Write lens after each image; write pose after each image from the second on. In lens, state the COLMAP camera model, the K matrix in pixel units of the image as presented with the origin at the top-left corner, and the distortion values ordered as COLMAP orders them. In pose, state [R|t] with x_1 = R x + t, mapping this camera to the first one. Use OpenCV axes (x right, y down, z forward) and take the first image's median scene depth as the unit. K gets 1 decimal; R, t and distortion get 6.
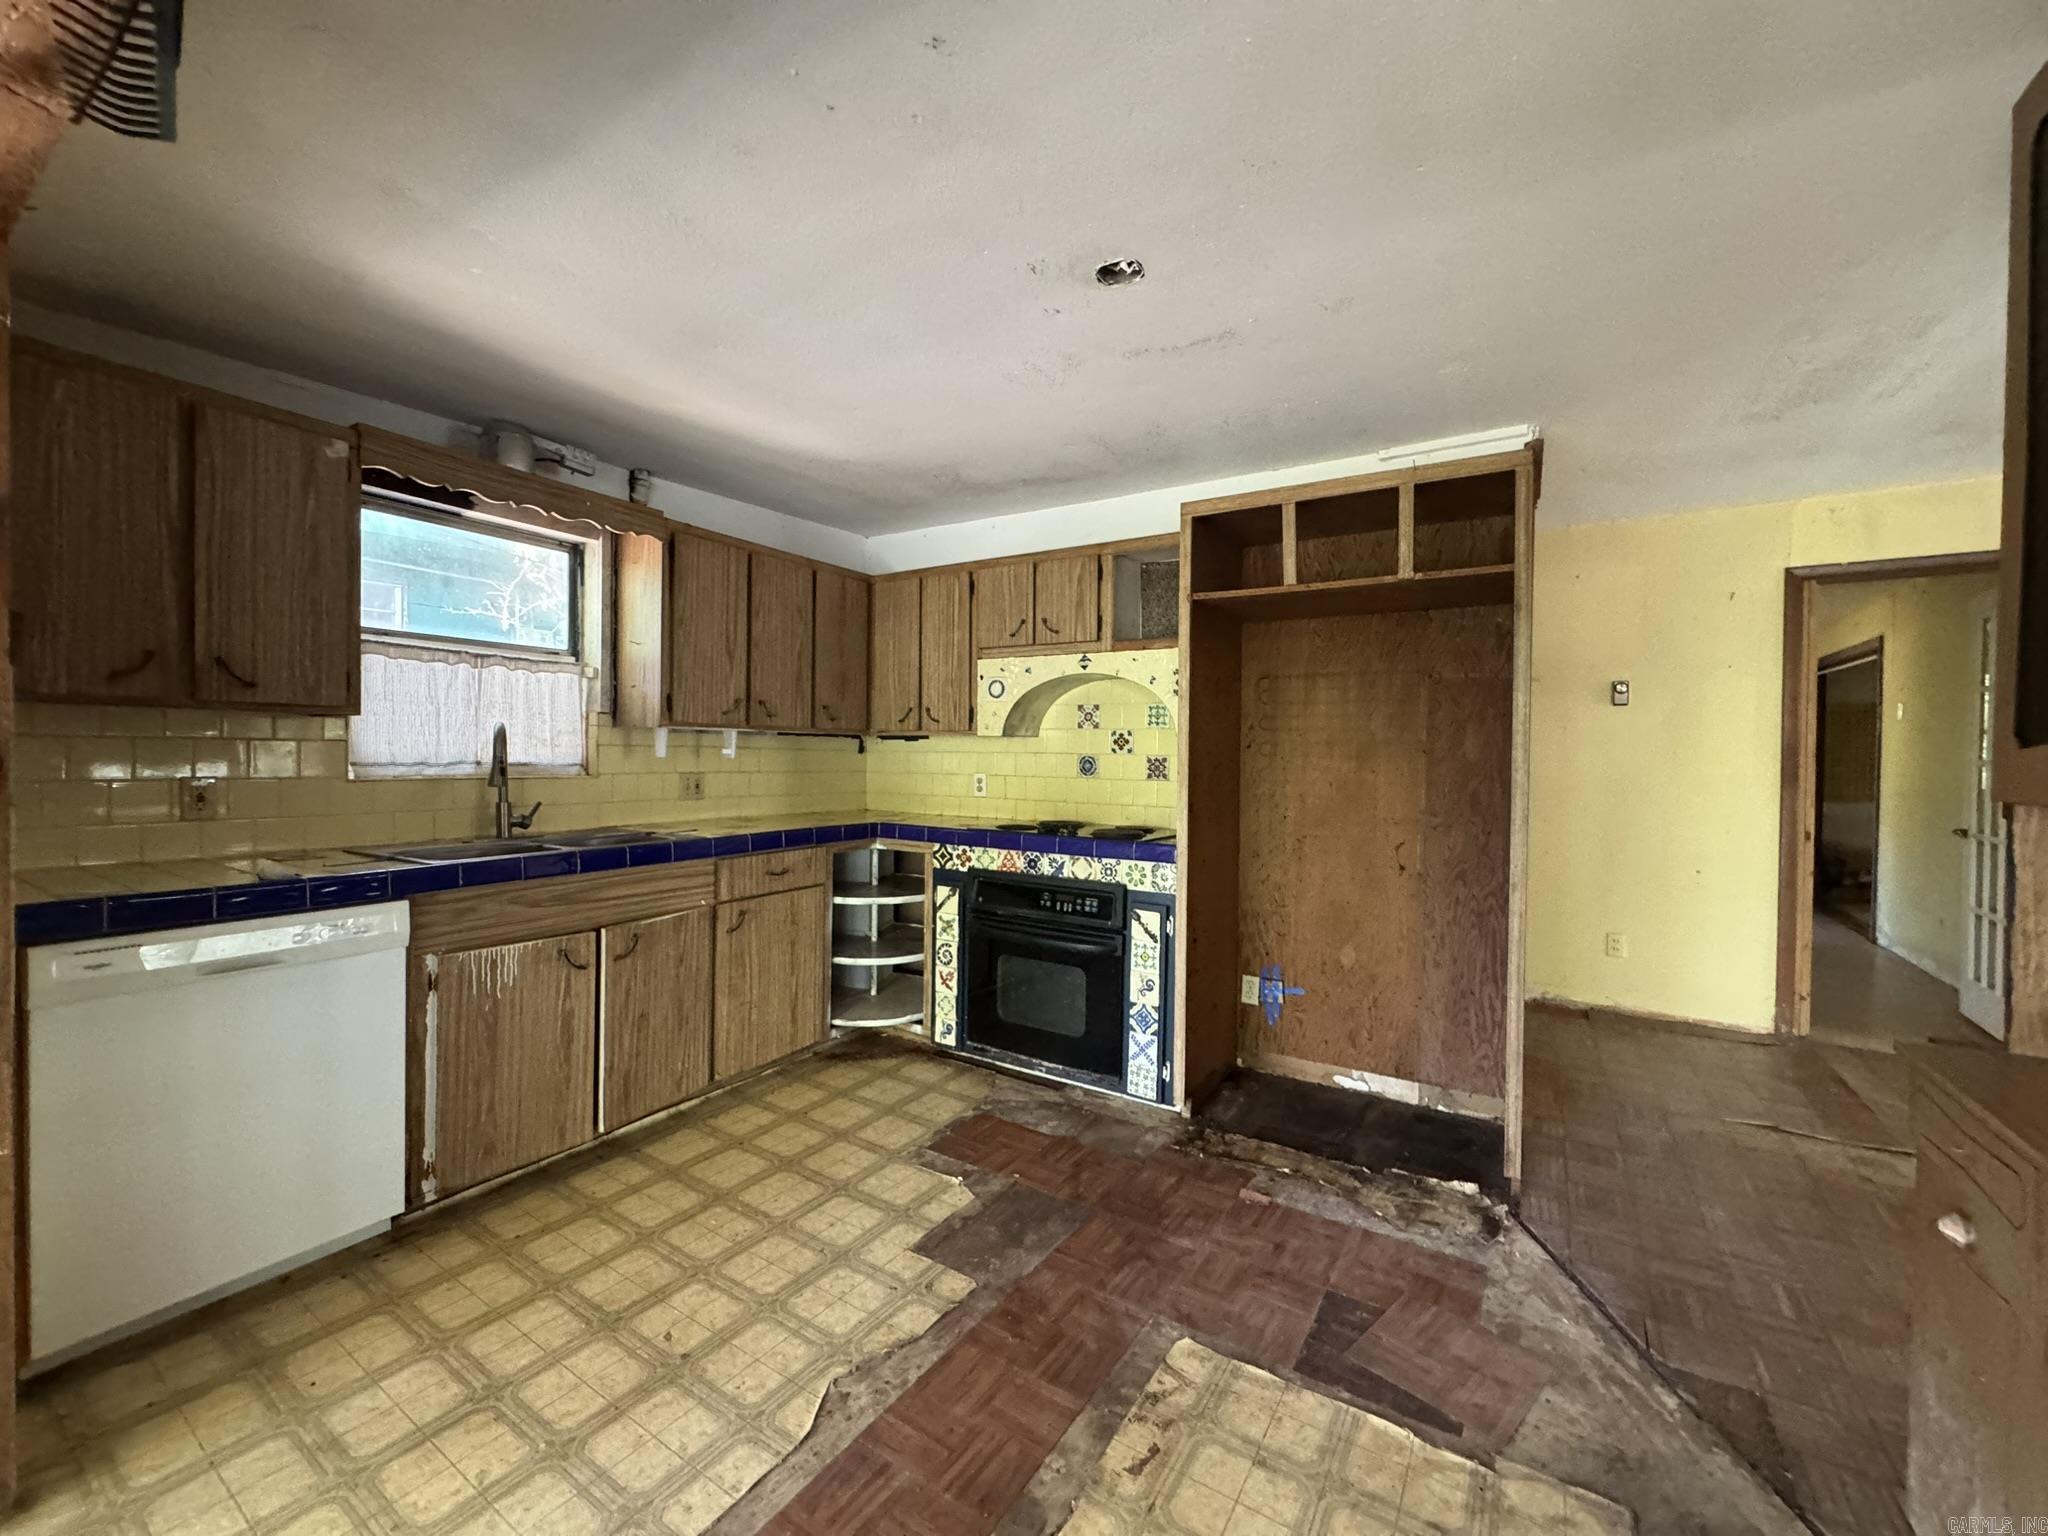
lens RADIAL K [[825.7, 0, 1024.1], [0, 825.7, 764.5], [0, 0, 1]] dist [-0.000252, 0.000345]
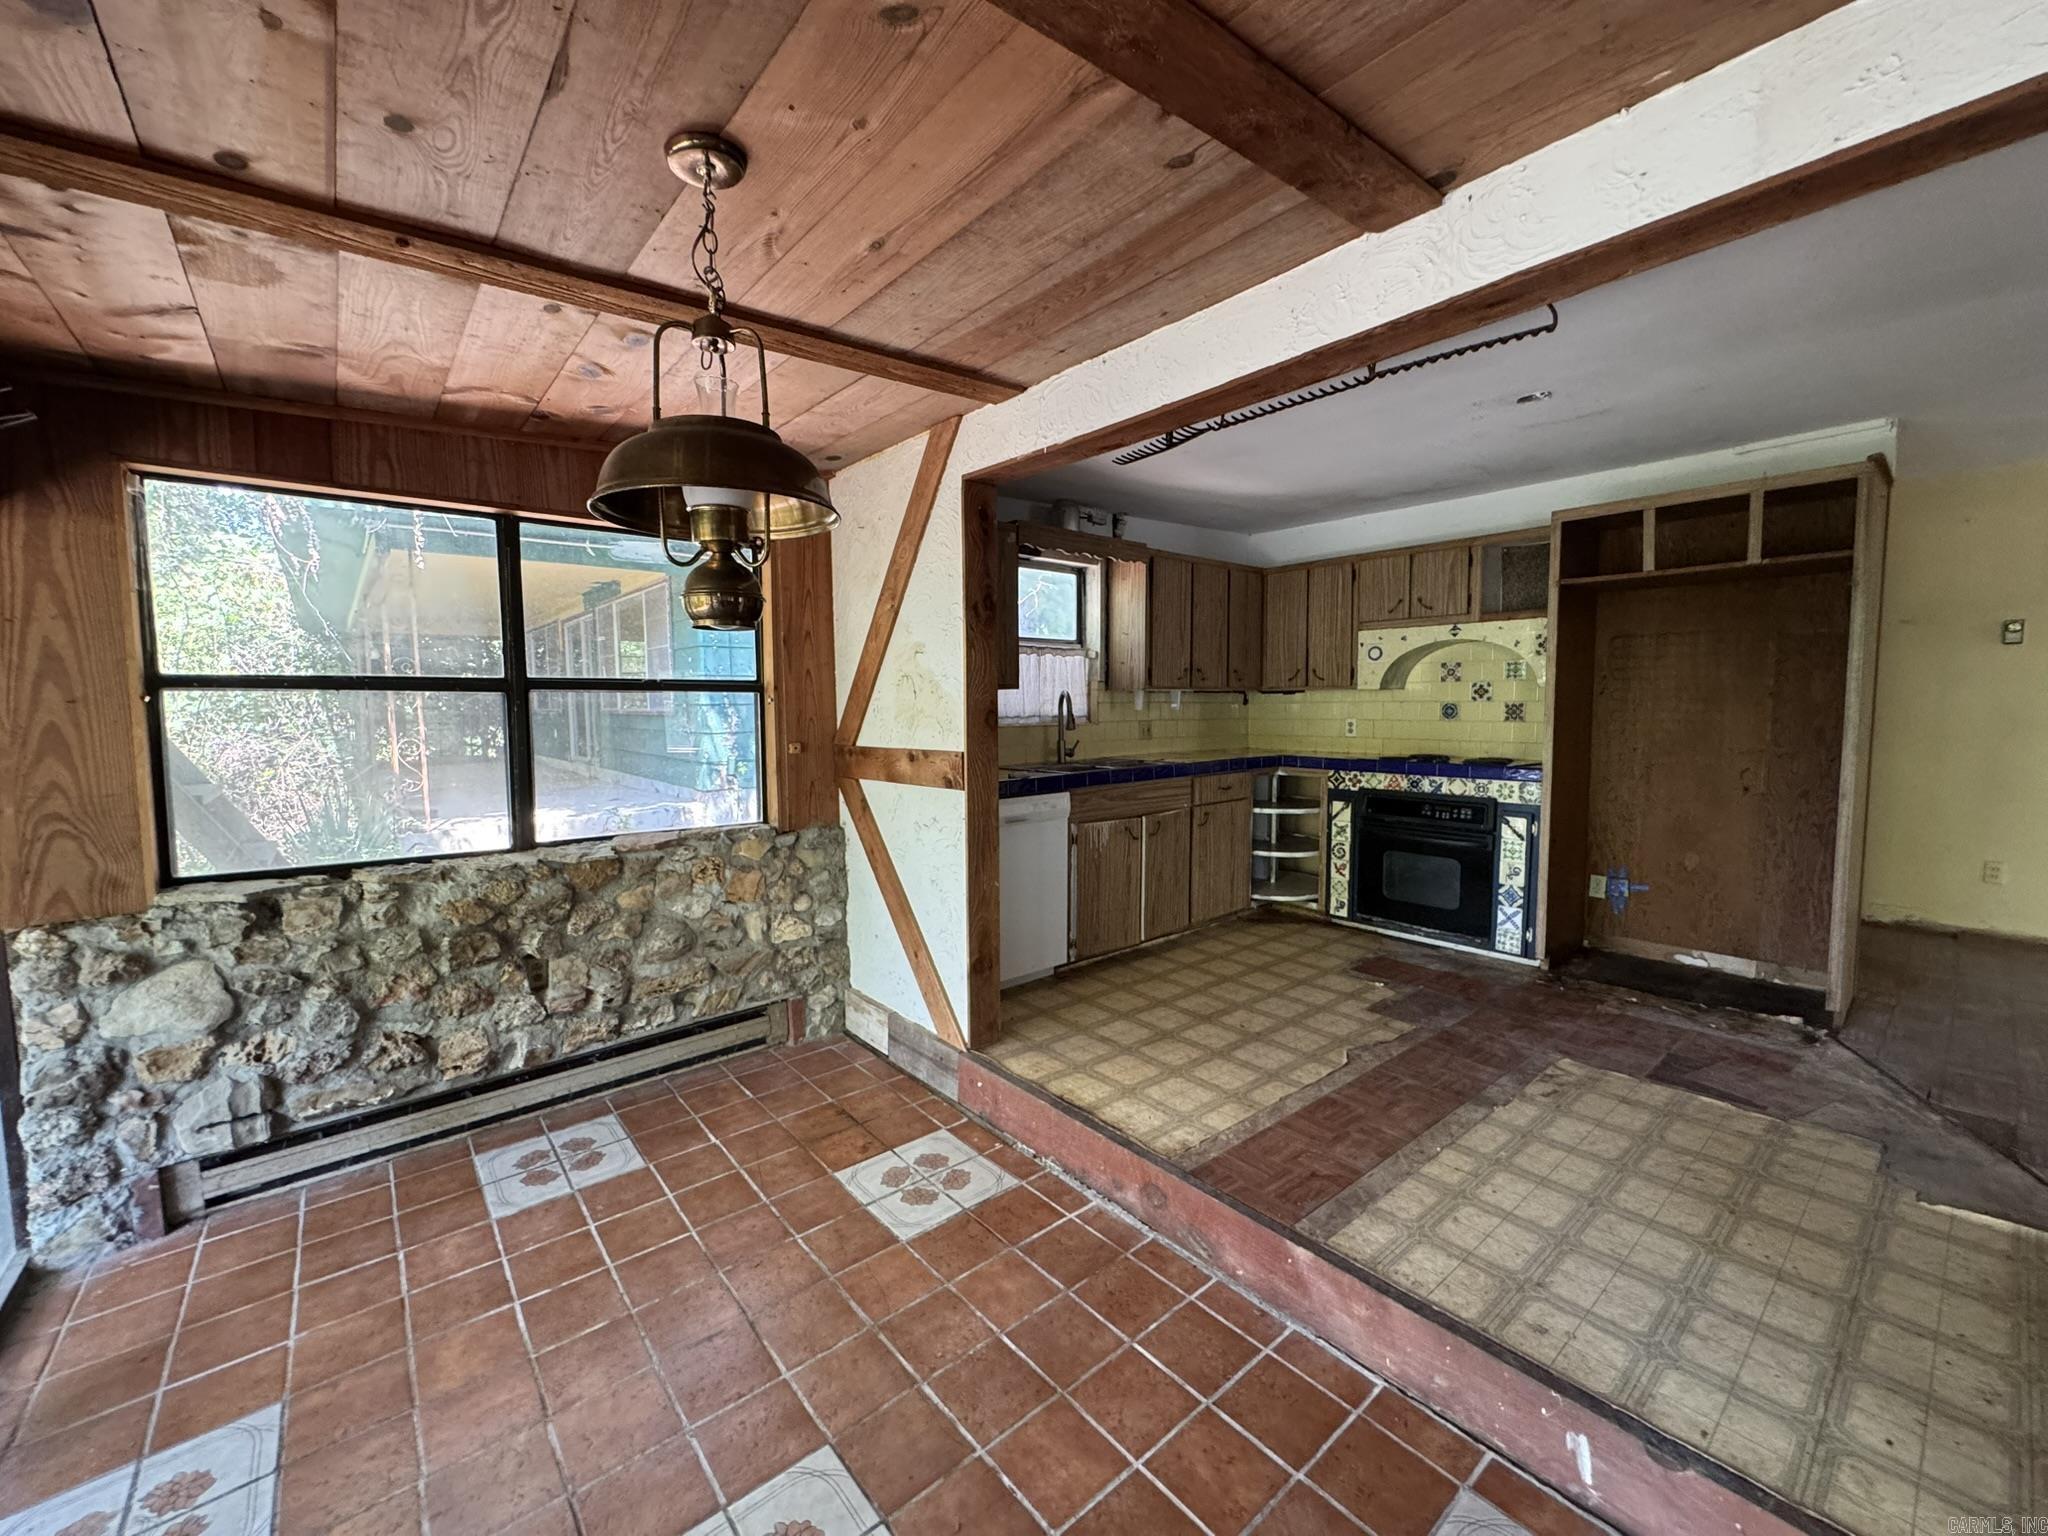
lens RADIAL K [[825.7, 0, 1024.7], [0, 825.7, 766.0], [0, 0, 1]] dist [-0.000252, 0.000345]
pose [[0.953061, 0.002629, -0.302766, -0.203874], [0.016072, 0.998113, 0.059258, -0.000170], [0.302350, -0.061343, 0.951221, -0.516318]]
